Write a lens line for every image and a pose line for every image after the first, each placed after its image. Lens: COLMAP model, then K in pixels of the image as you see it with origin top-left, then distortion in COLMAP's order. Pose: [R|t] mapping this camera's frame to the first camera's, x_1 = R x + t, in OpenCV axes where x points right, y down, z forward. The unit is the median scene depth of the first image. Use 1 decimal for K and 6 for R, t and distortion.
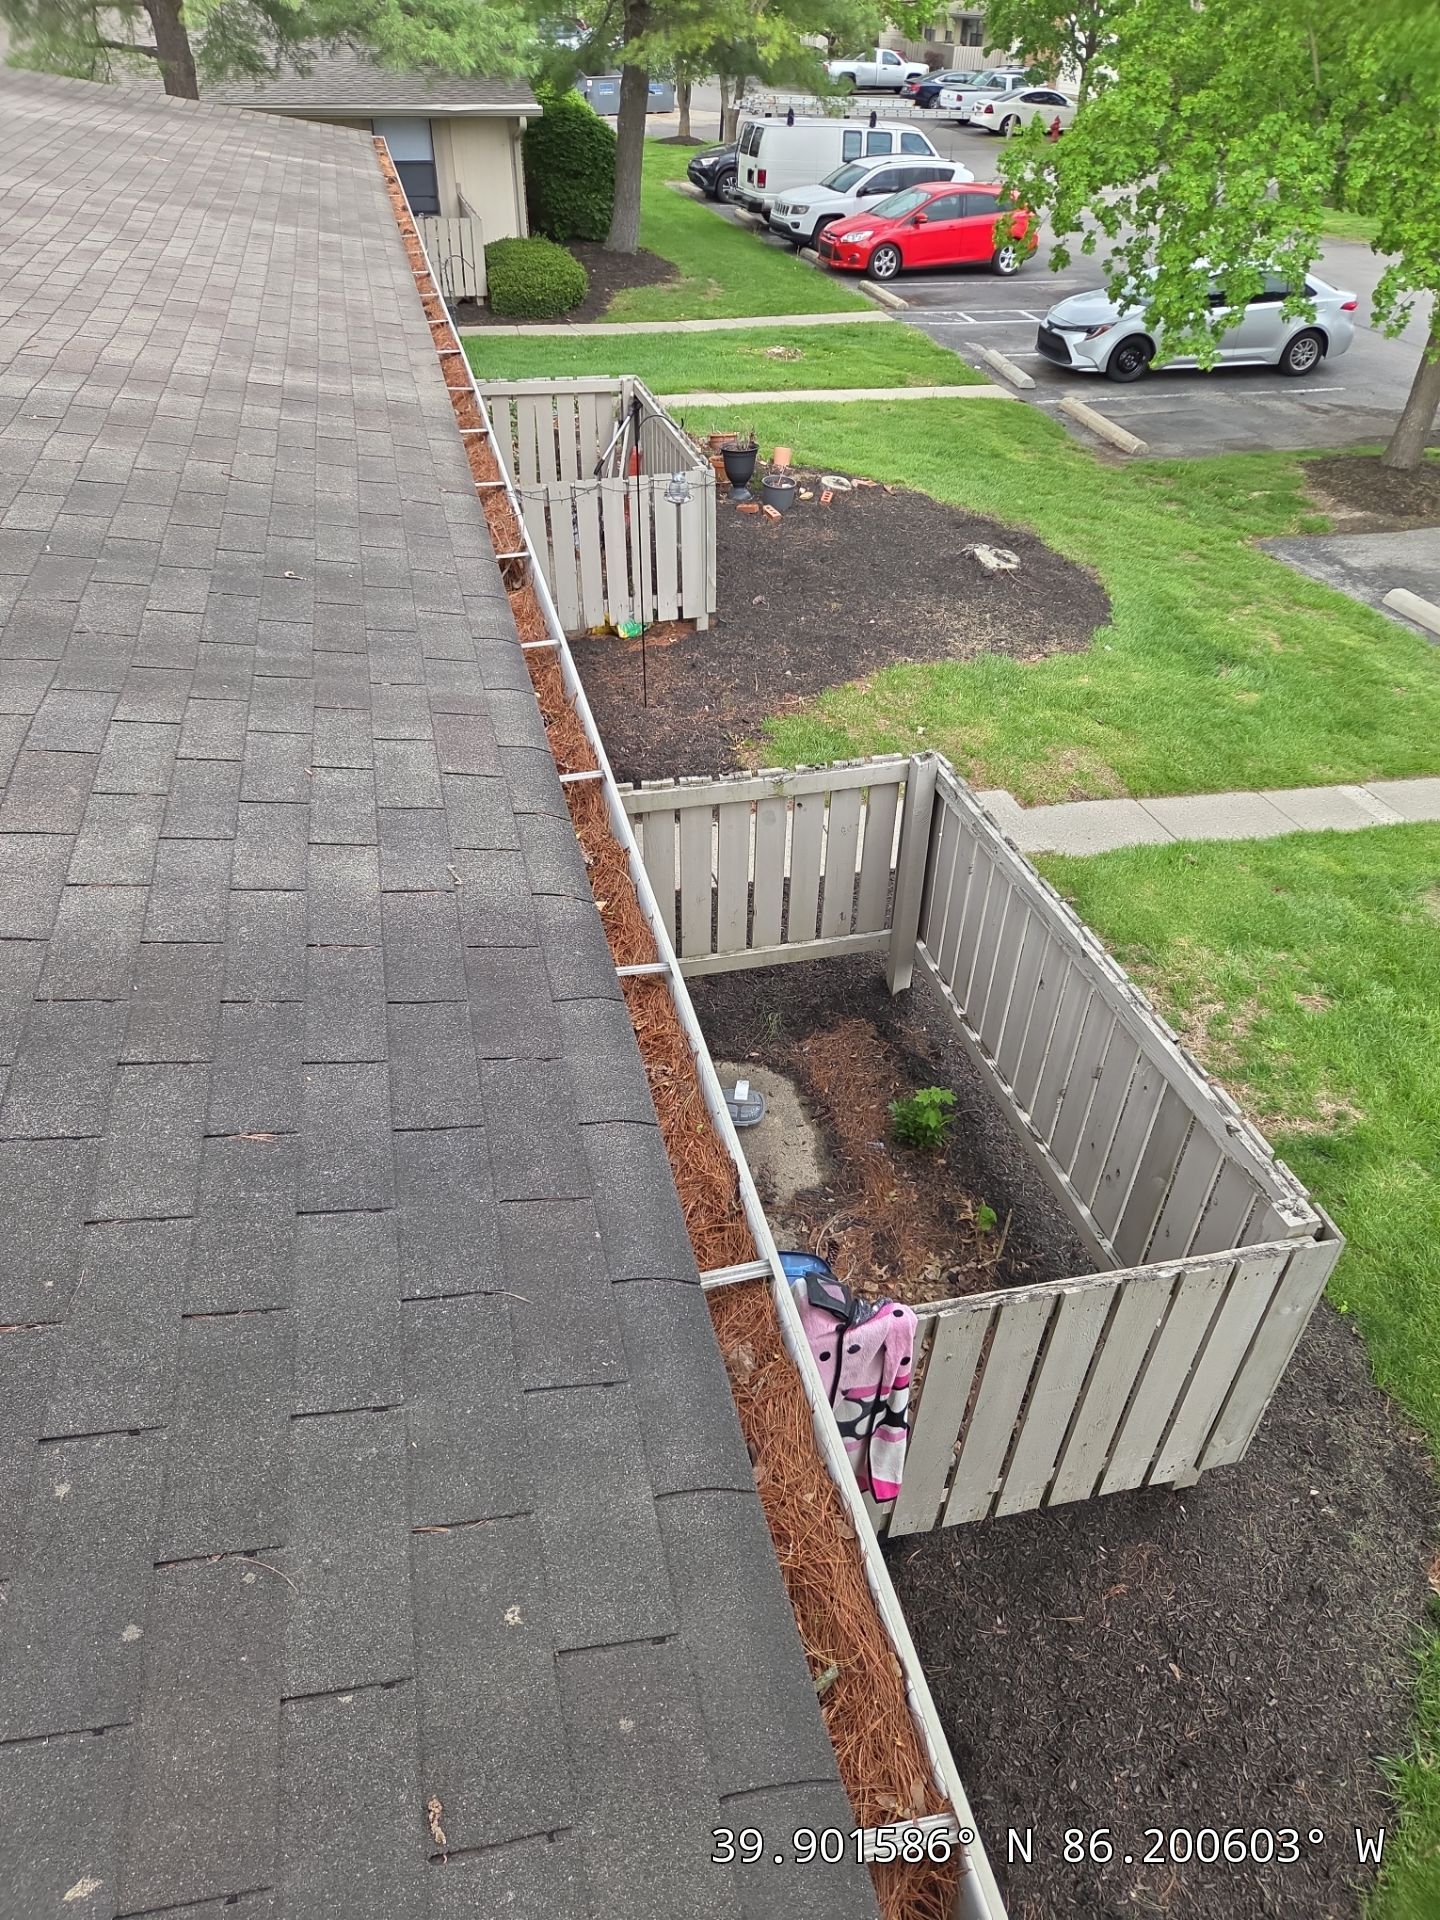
lens RADIAL K [[1287.8, 0, 720.0], [0, 1287.8, 960.0], [0, 0, 1]] dist [0.080685, -0.062331]
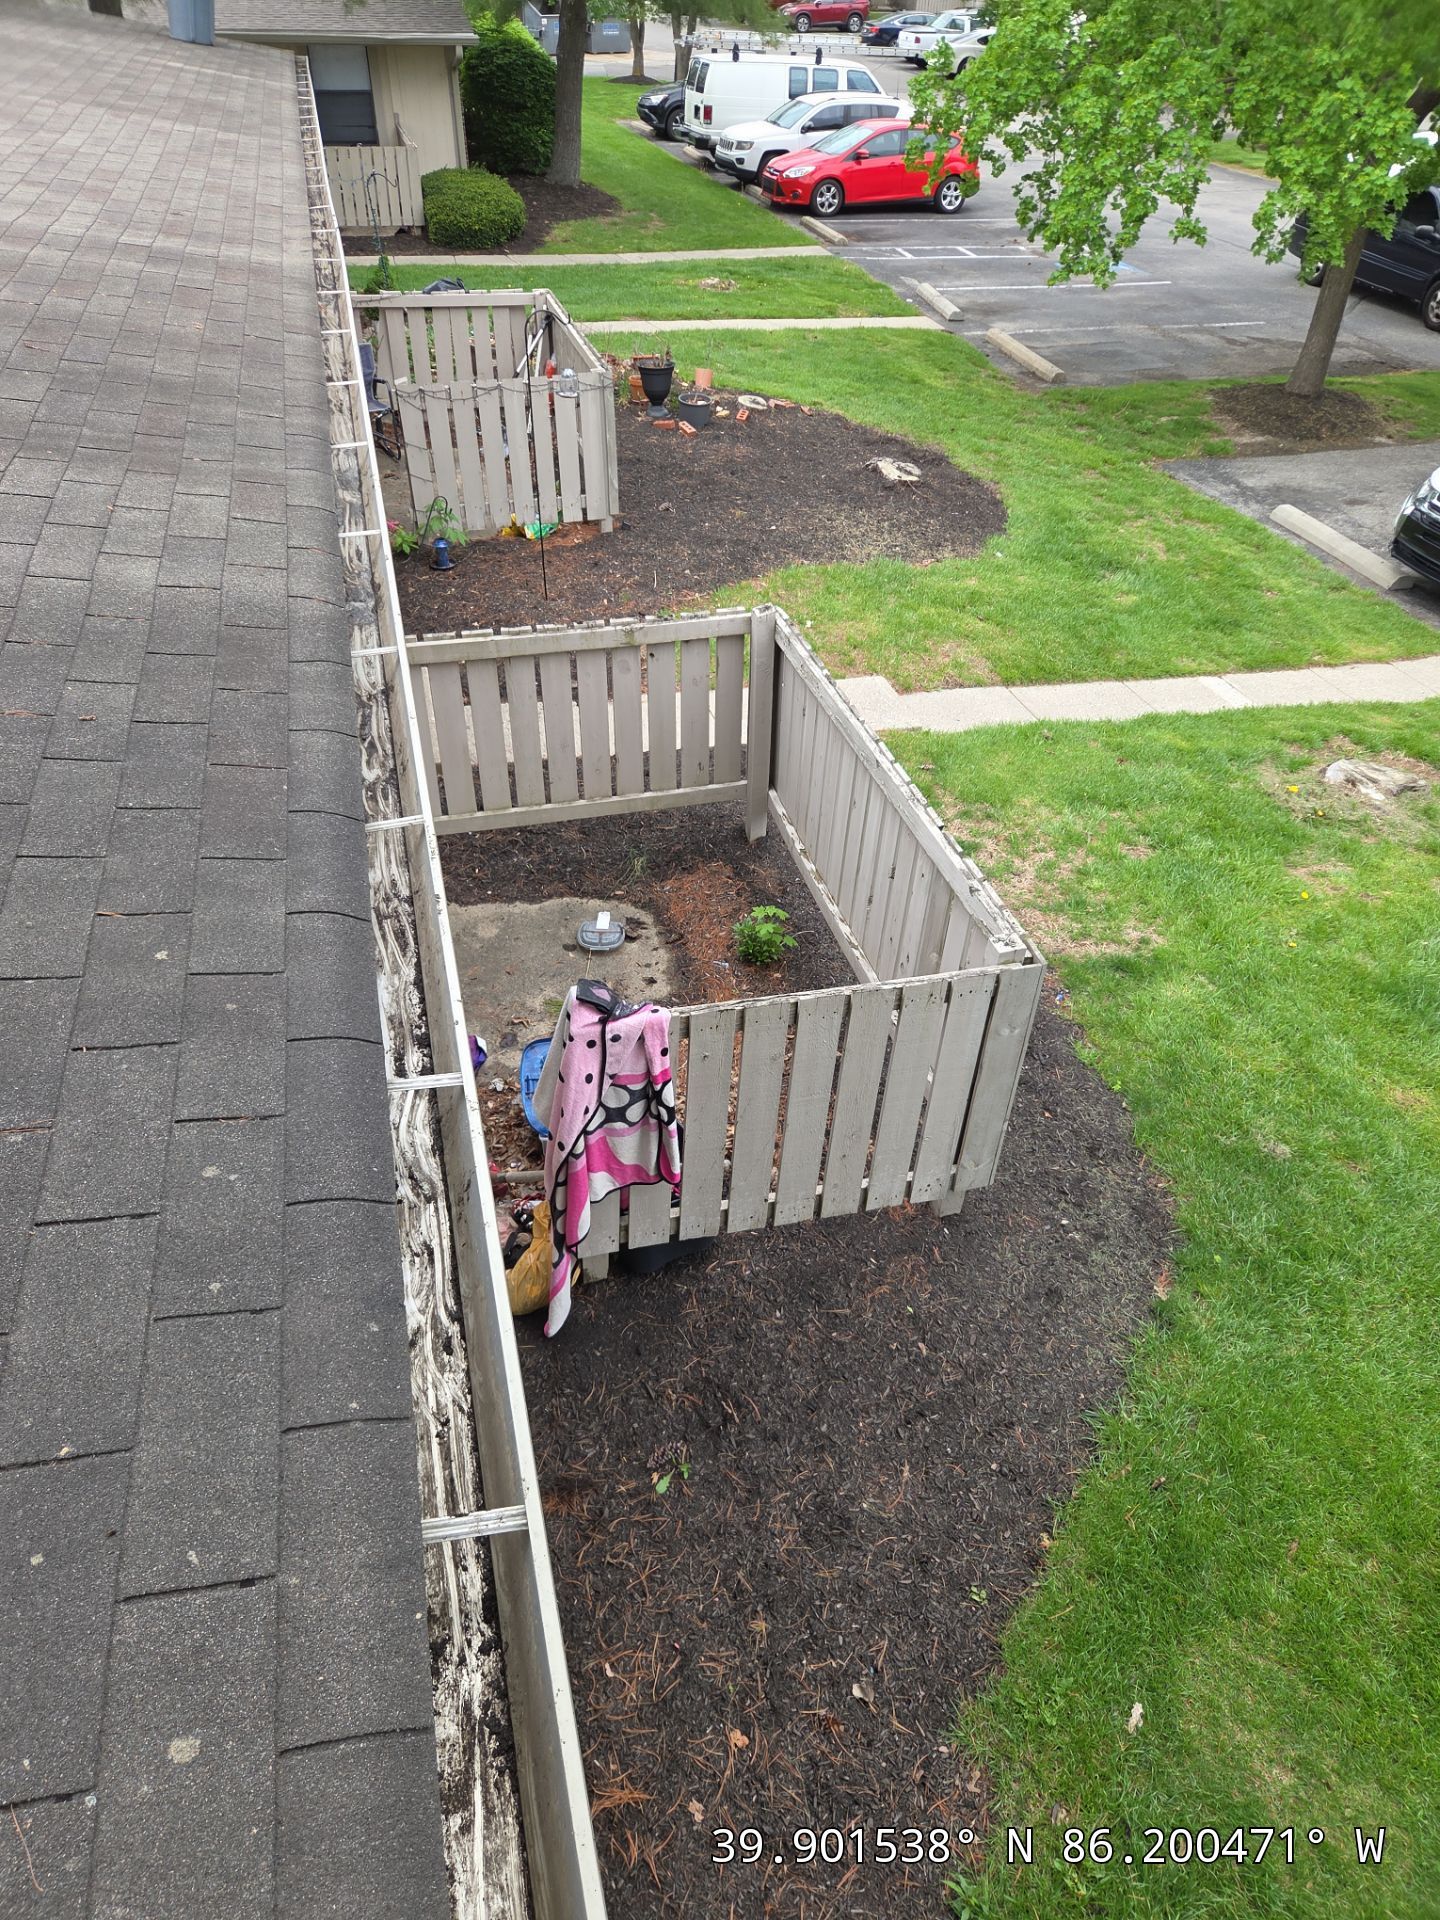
lens RADIAL K [[1289.0, 0, 722.7], [0, 1289.0, 963.0], [0, 0, 1]] dist [0.084500, -0.069476]
pose [[0.999772, -0.005915, 0.020525, 0.057089], [0.005323, 0.999572, 0.028779, 0.063339], [-0.020686, -0.028663, 0.999375, -0.059128]]
